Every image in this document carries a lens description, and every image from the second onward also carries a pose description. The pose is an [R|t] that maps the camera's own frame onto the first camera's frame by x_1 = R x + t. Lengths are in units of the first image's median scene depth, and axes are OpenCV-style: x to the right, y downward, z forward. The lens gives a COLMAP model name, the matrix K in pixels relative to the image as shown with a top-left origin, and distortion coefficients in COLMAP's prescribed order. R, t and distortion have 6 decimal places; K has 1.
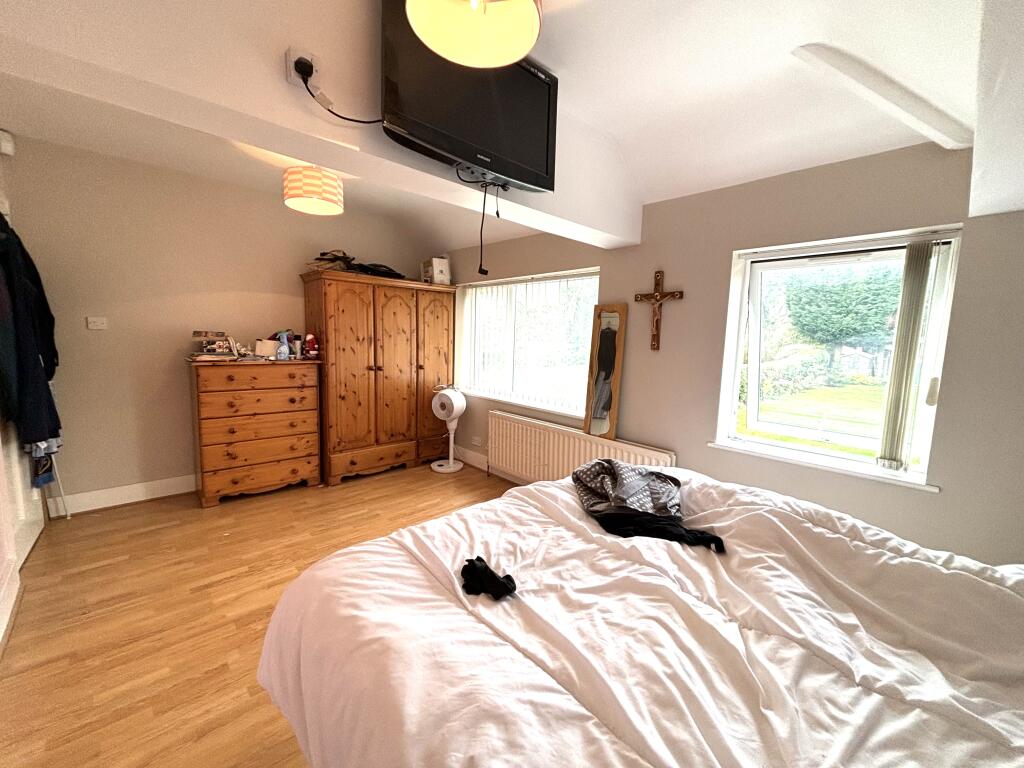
lens RADIAL K [[410.0, 0, 512.0], [0, 410.0, 384.0], [0, 0, 1]] dist [-0.000366, -0.000064]
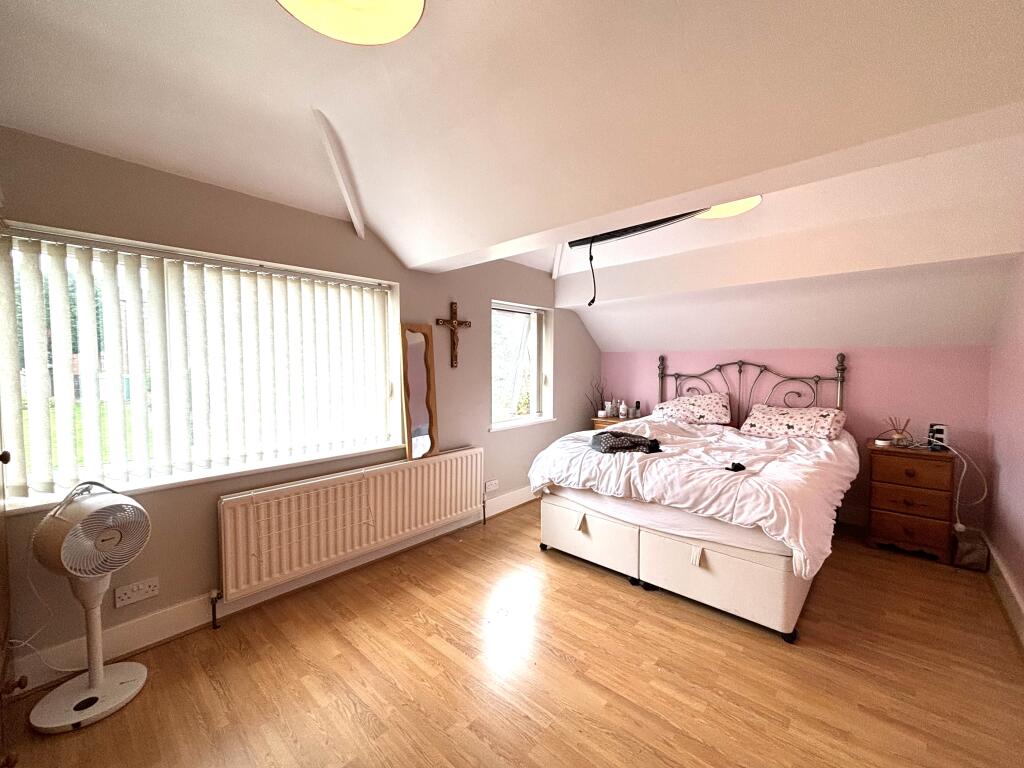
lens RADIAL K [[410.0, 0, 512.0], [0, 410.0, 384.0], [0, 0, 1]] dist [-0.000366, -0.000064]
pose [[-0.094339, -0.080231, 0.992302, -0.871519], [0.110479, 0.989747, 0.090528, -0.127386], [-0.989391, 0.118169, -0.084508, 0.957099]]
